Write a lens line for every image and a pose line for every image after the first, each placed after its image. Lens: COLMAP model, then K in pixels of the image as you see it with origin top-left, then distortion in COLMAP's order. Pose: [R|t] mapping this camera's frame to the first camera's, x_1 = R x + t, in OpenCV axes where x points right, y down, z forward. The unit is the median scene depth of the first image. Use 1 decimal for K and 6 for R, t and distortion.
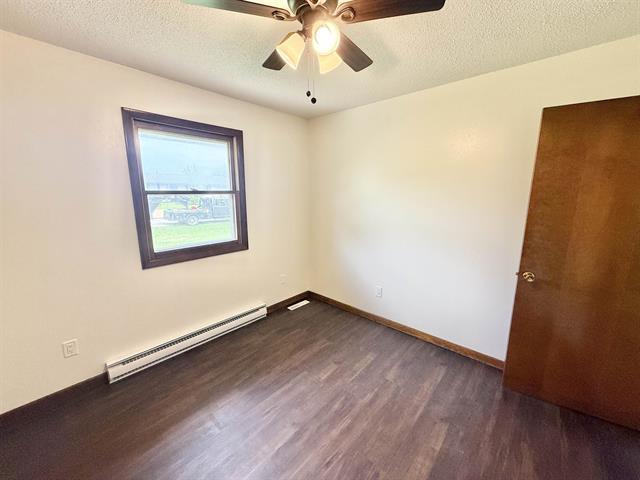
lens RADIAL K [[256.3, 0, 320.0], [0, 256.3, 240.0], [0, 0, 1]] dist [0.001277, 0.000130]
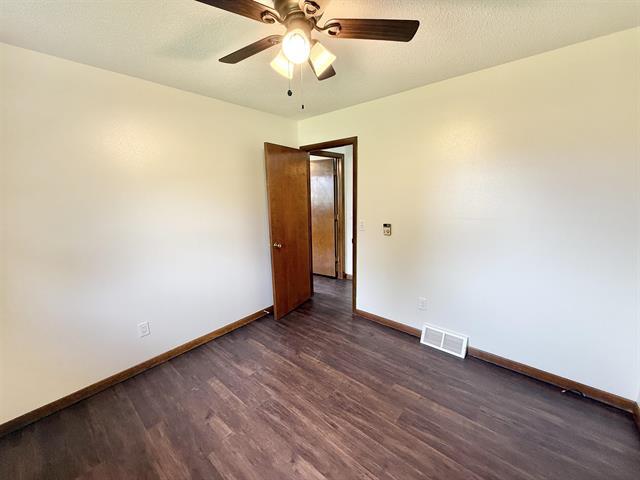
lens RADIAL K [[254.9, 0, 318.7], [0, 254.9, 238.5], [0, 0, 1]] dist [0.002330, 0.000406]
pose [[-0.023069, -0.189084, 0.981690, -0.616704], [0.203993, 0.960402, 0.189777, -0.122120], [-0.978701, 0.204636, 0.016417, 0.563422]]
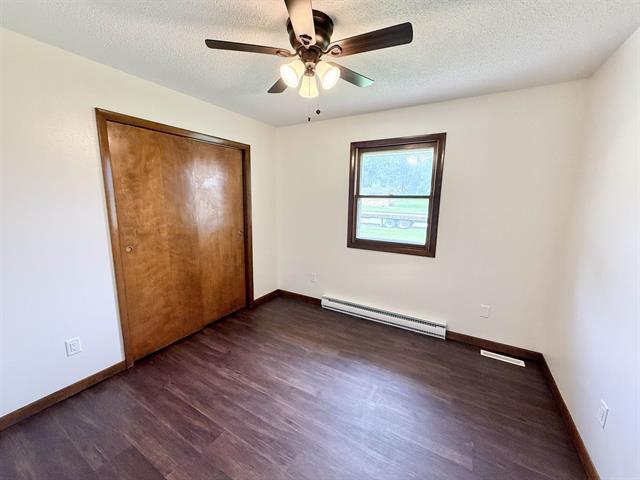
lens RADIAL K [[260.7, 0, 320.3], [0, 260.7, 240.6], [0, 0, 1]] dist [0.000101, 0.000017]
pose [[0.202361, 0.170941, -0.964277, 0.703556], [-0.196771, 0.971664, 0.130957, -0.086393], [0.959339, 0.163241, 0.230263, 0.467865]]
